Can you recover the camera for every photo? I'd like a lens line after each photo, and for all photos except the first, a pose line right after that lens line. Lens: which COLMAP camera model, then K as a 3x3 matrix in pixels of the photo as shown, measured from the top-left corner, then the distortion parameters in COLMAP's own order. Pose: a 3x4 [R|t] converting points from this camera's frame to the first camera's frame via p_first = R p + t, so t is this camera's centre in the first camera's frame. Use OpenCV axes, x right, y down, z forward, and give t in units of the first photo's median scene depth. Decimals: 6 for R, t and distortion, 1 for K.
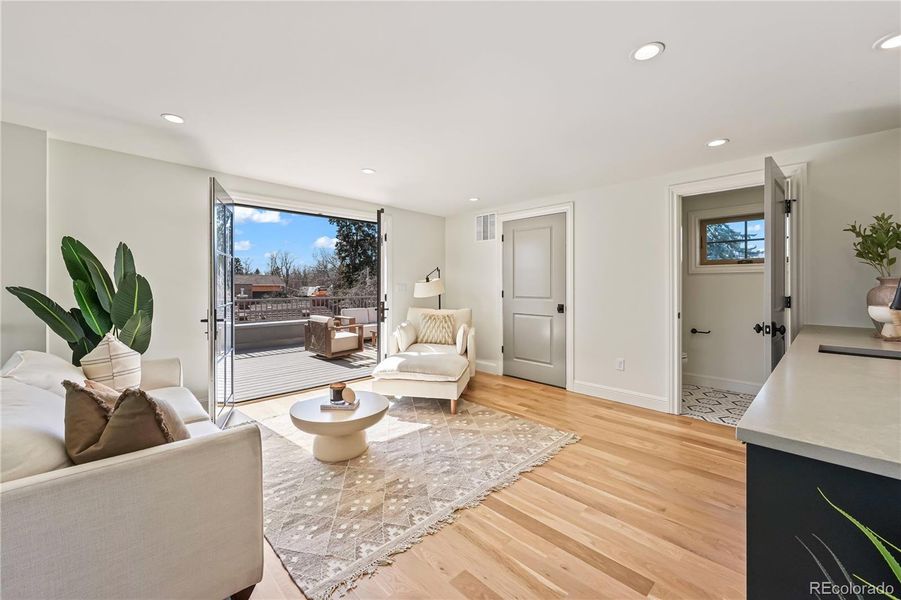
lens RADIAL K [[365.8, 0, 440.1], [0, 365.8, 281.7], [0, 0, 1]] dist [0.000660, 0.000099]
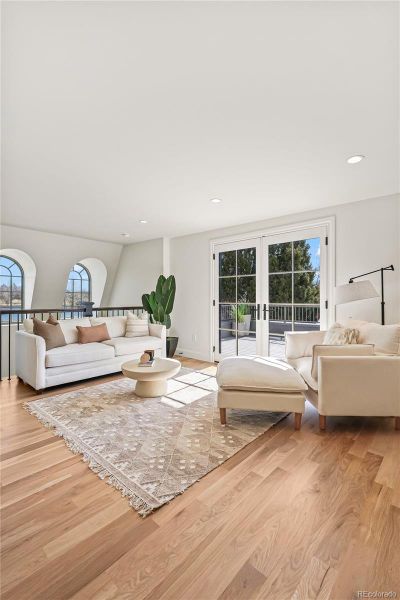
lens RADIAL K [[261.4, 0, 200.0], [0, 261.4, 300.0], [0, 0, 1]] dist [-0.000045, -0.000054]
pose [[0.082014, 0.004796, -0.996620, 0.880228], [0.006106, 0.999967, 0.005314, 0.045132], [0.996613, -0.006521, 0.081982, 1.097976]]
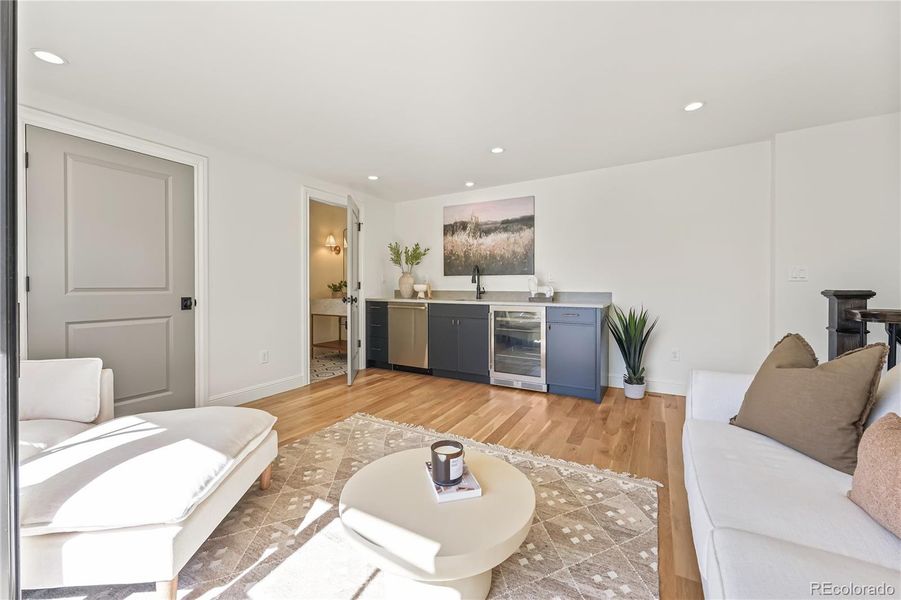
lens RADIAL K [[366.4, 0, 456.4], [0, 366.4, 286.9], [0, 0, 1]] dist [0.000509, 0.000079]
pose [[-0.316503, -0.002508, 0.948588, -0.740402], [-0.007386, 0.999973, 0.000180, 0.057798], [-0.948563, -0.006949, -0.316513, 1.114833]]
